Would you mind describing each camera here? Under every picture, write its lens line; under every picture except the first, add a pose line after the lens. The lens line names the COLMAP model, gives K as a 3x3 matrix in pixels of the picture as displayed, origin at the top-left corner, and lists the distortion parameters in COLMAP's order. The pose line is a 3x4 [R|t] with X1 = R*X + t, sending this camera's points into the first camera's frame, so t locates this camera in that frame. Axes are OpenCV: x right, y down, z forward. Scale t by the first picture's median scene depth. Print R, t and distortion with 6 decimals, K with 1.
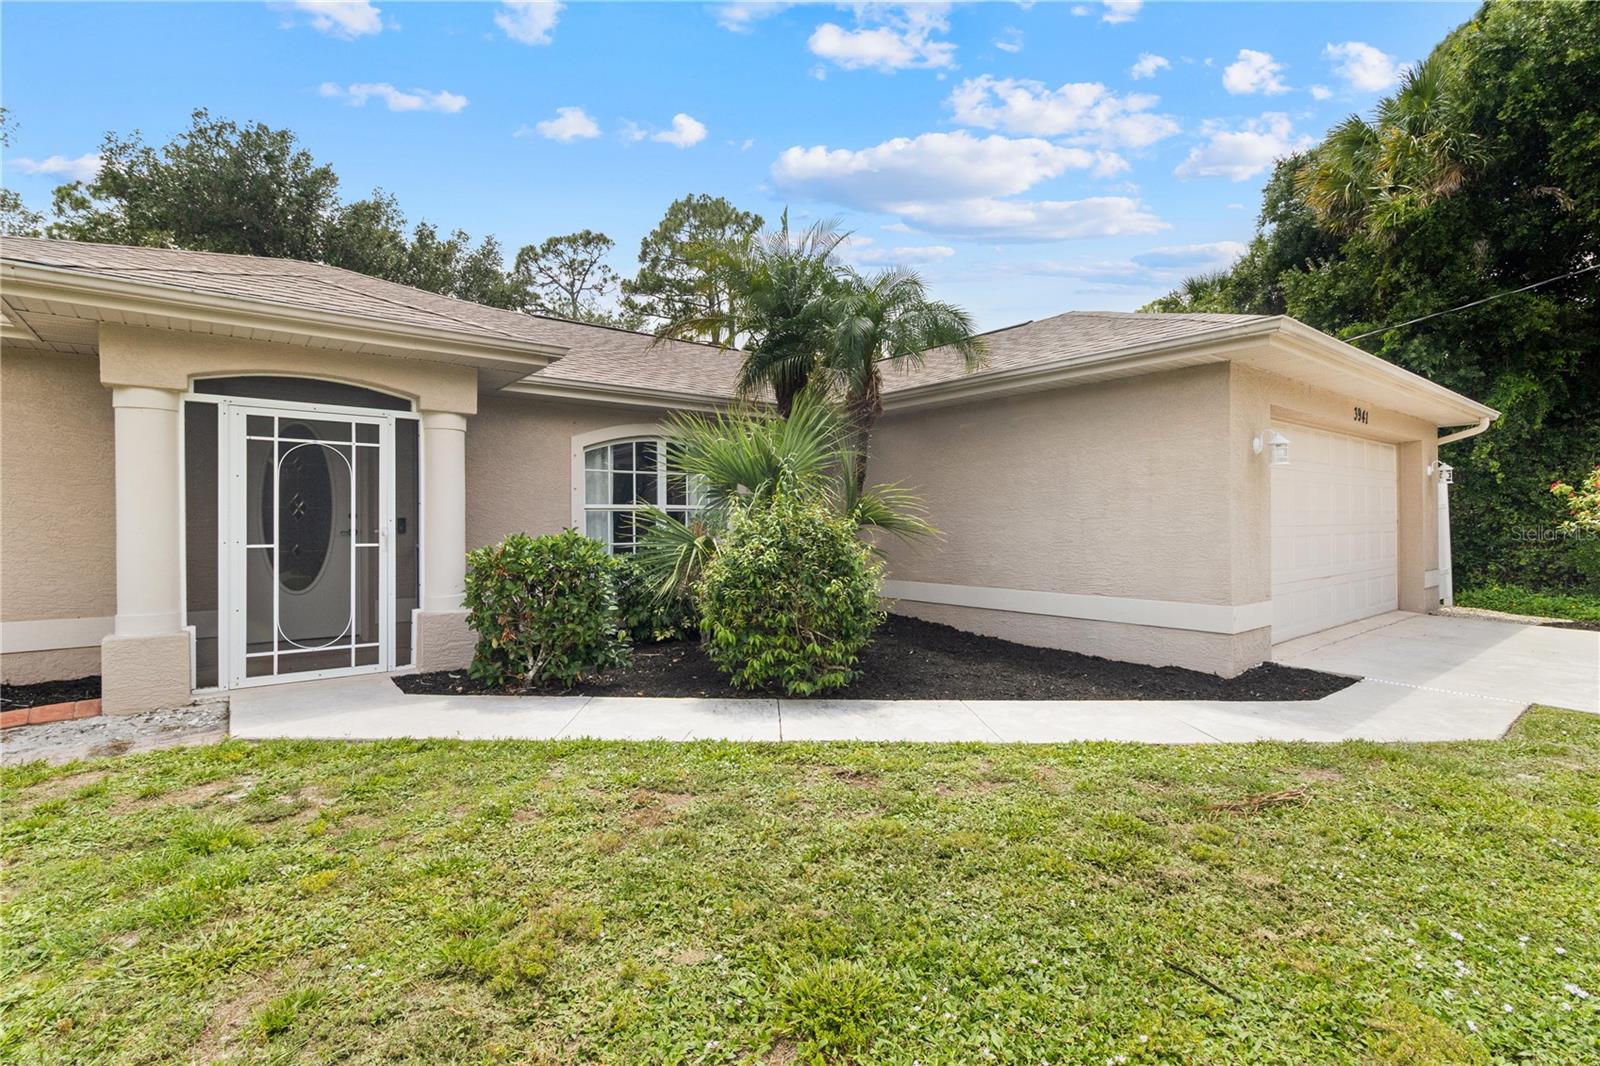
lens RADIAL K [[744.3, 0, 808.2], [0, 744.3, 521.9], [0, 0, 1]] dist [0.002434, -0.001089]
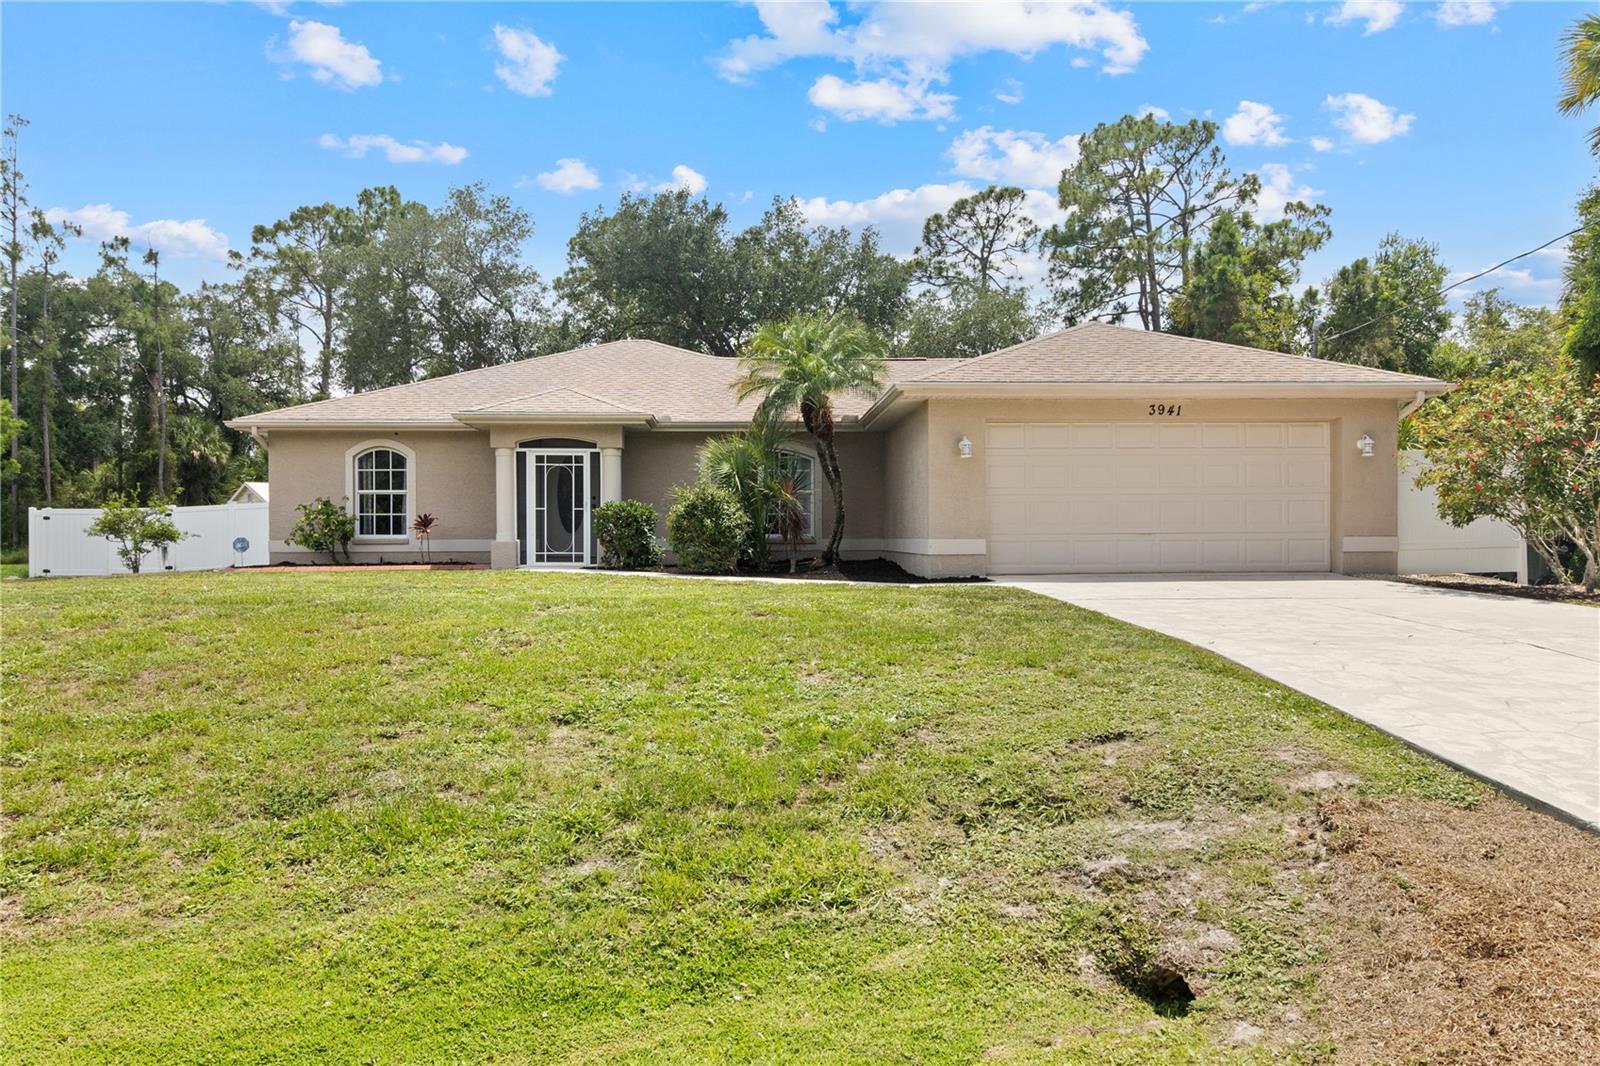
lens RADIAL K [[1114.7, 0, 790.2], [0, 1114.7, 541.4], [0, 0, 1]] dist [-0.003511, -0.001808]
pose [[0.807714, 0.004926, -0.589555, 1.608529], [-0.000471, 0.999970, 0.007710, 0.085906], [0.589575, -0.005950, 0.807692, -1.134023]]
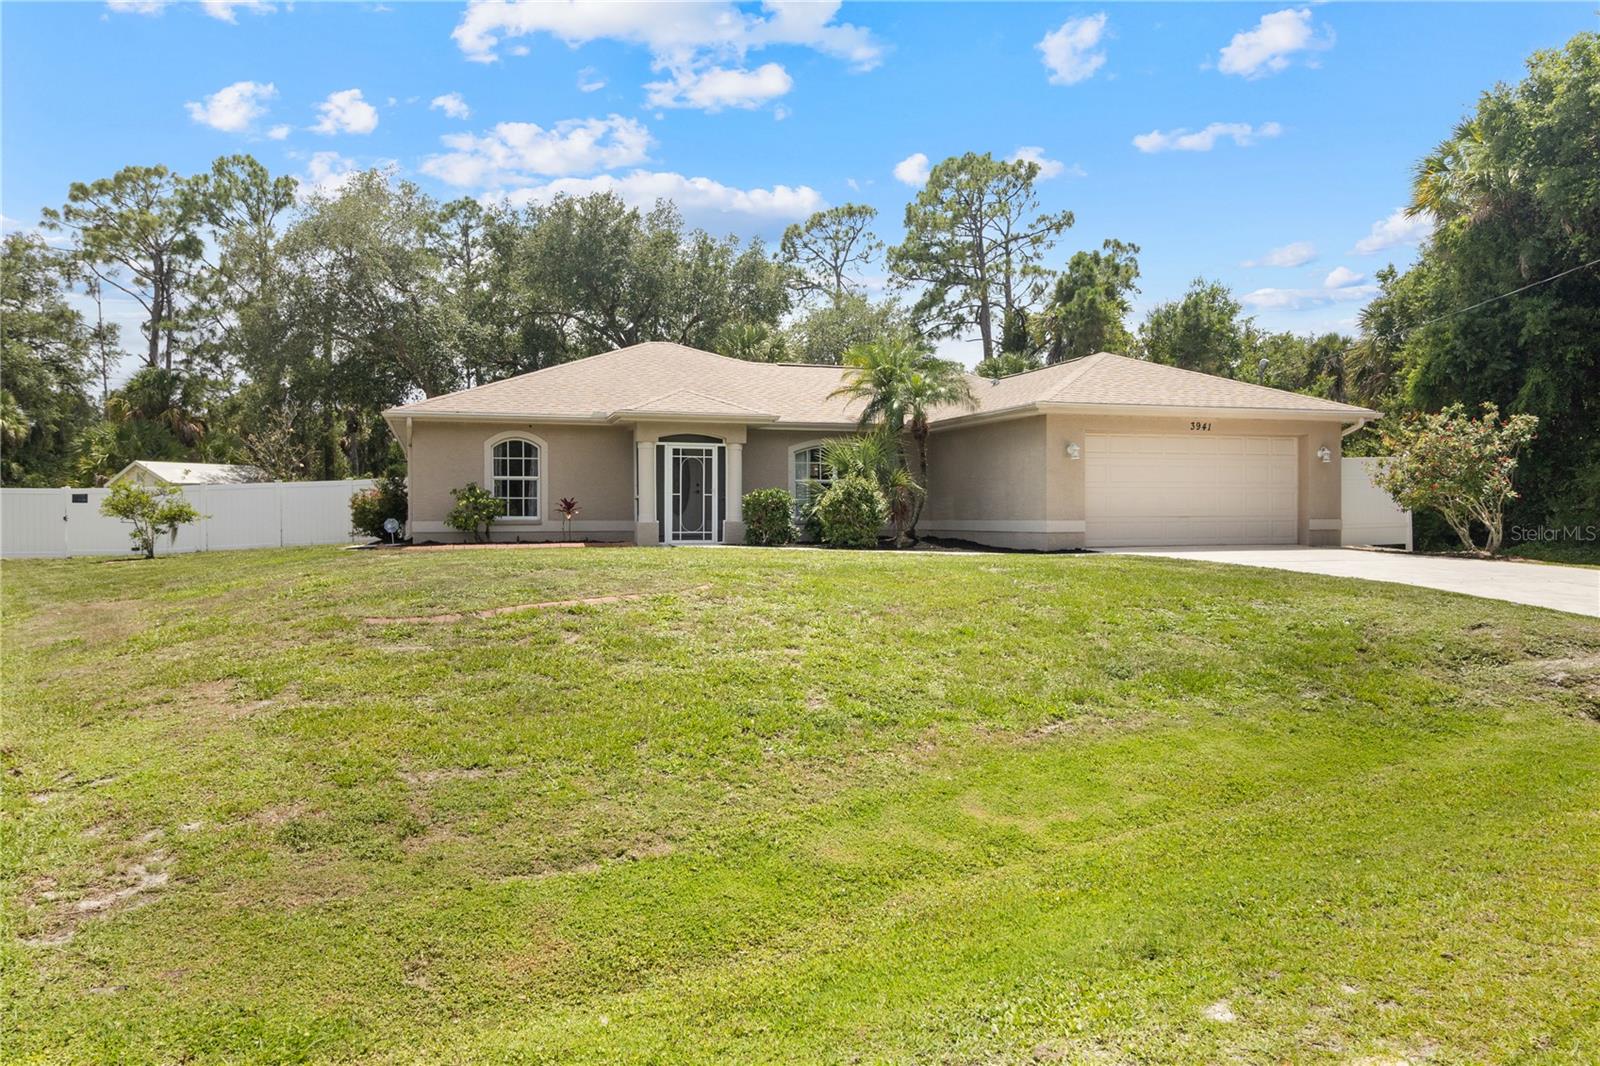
lens RADIAL K [[1114.7, 0, 798.5], [0, 1114.7, 523.7], [0, 0, 1]] dist [-0.003511, -0.001808]
pose [[0.932239, 0.005293, -0.361805, 0.957662], [-0.002723, 0.999967, 0.007614, 0.085835], [0.361833, -0.006113, 0.932223, -2.162606]]
